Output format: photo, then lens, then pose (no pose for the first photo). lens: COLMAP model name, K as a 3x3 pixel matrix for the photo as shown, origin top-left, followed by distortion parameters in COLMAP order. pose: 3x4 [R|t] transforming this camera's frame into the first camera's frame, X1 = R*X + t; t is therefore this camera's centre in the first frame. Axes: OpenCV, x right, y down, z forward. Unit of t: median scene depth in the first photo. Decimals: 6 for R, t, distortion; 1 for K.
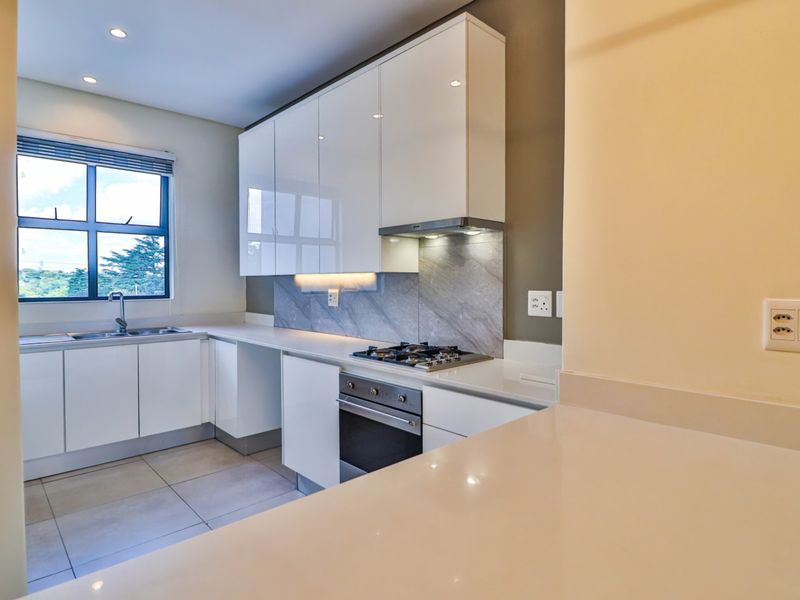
lens RADIAL K [[460.5, 0, 400.0], [0, 460.5, 296.4], [0, 0, 1]] dist [0.007336, -0.012393]
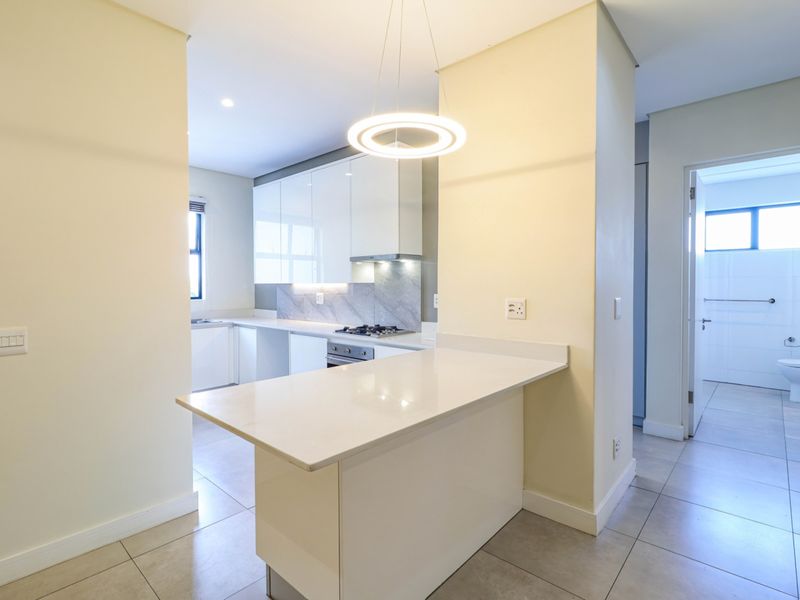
lens RADIAL K [[411.2, 0, 401.3], [0, 411.2, 298.9], [0, 0, 1]] dist [0.016604, 0.000306]
pose [[0.996648, -0.002407, 0.081776, 0.013590], [0.002128, 0.999992, 0.003489, 0.000232], [-0.081783, -0.003303, 0.996645, -0.402343]]
